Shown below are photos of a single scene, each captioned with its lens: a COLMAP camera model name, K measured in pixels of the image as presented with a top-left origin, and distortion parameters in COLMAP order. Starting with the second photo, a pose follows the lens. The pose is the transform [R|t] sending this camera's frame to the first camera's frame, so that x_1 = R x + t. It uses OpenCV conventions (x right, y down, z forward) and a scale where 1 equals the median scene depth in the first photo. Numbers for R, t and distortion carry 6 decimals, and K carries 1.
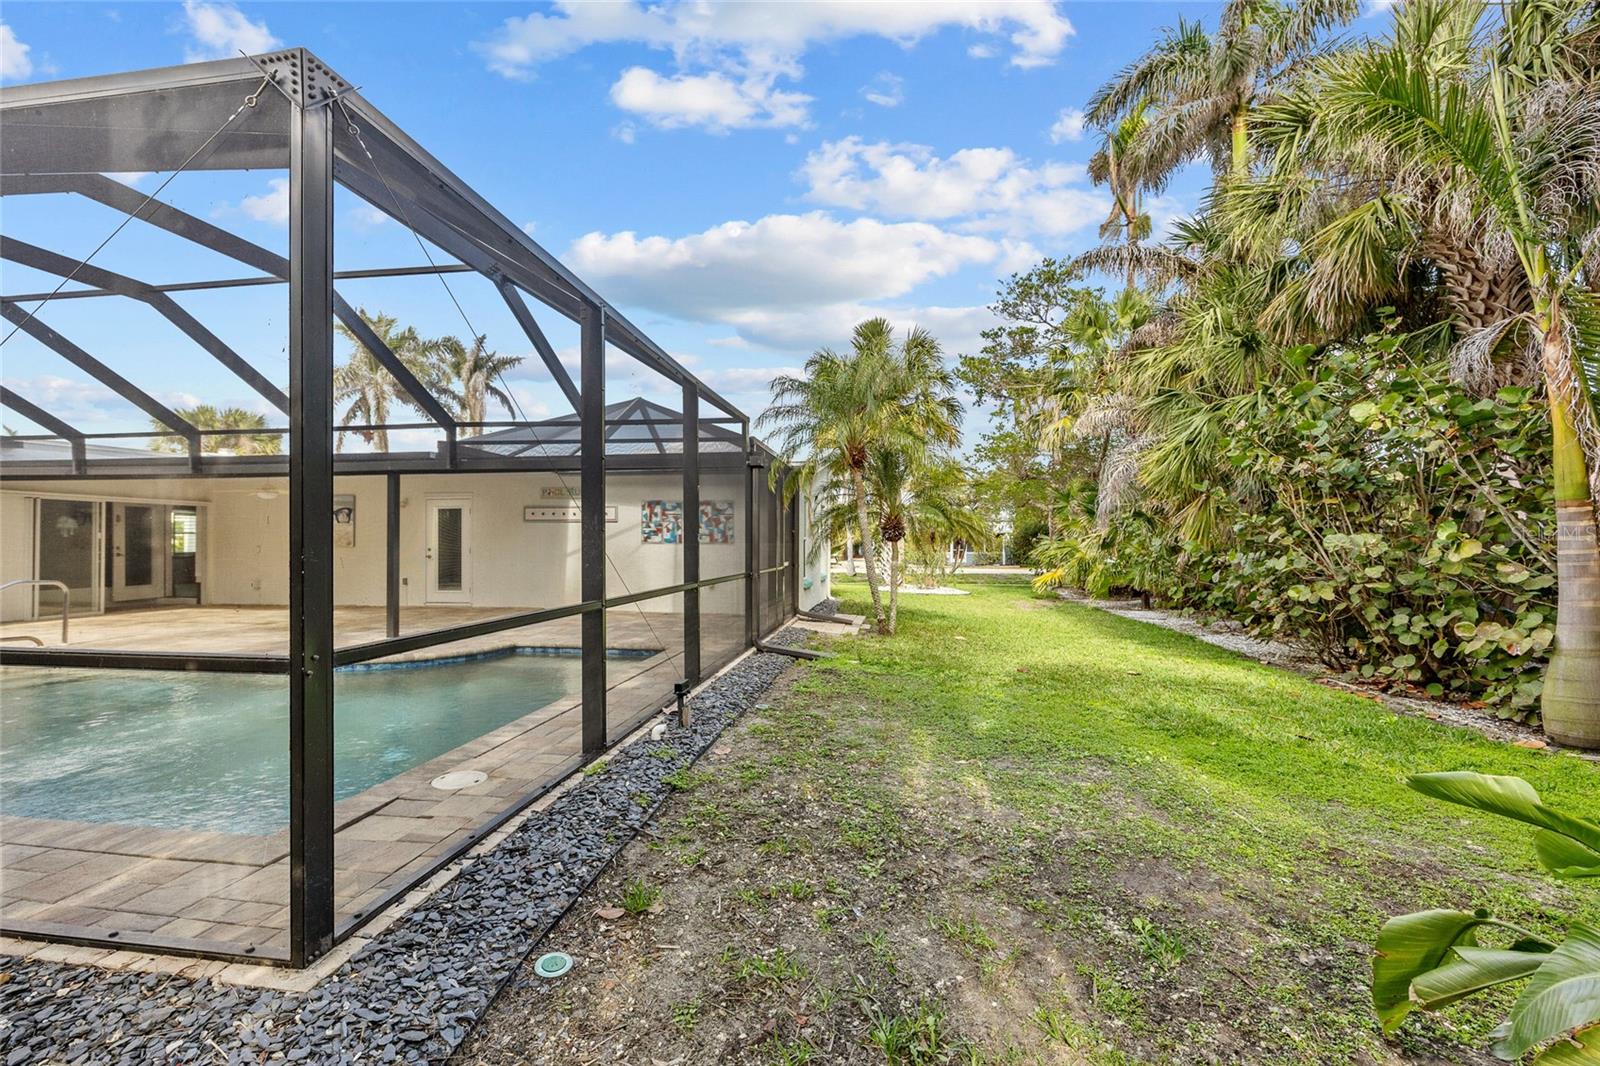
lens RADIAL K [[656.2, 0, 799.3], [0, 656.2, 541.2], [0, 0, 1]] dist [-0.000838, -0.000148]
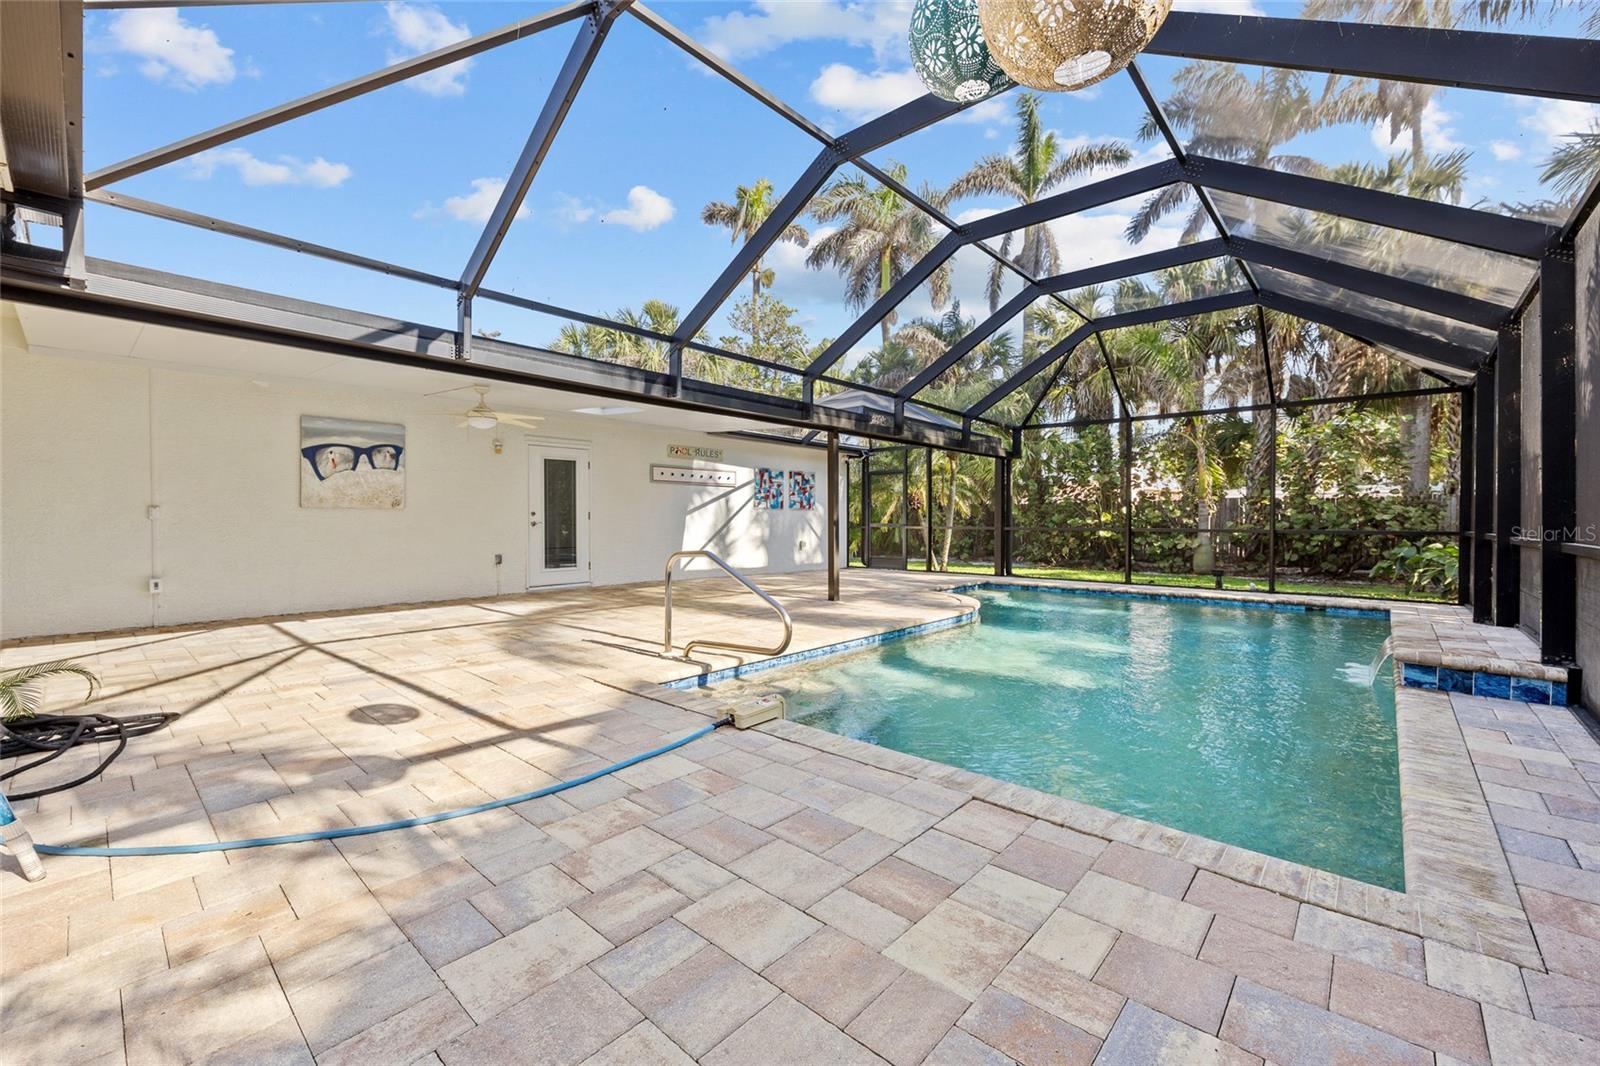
lens RADIAL K [[653.5, 0, 823.7], [0, 653.5, 522.3], [0, 0, 1]] dist [-0.000345, -0.000027]
pose [[0.536935, -0.005233, 0.843607, -1.056263], [0.001107, 0.999984, 0.005498, 0.019466], [-0.843623, -0.002018, 0.536932, 0.354615]]
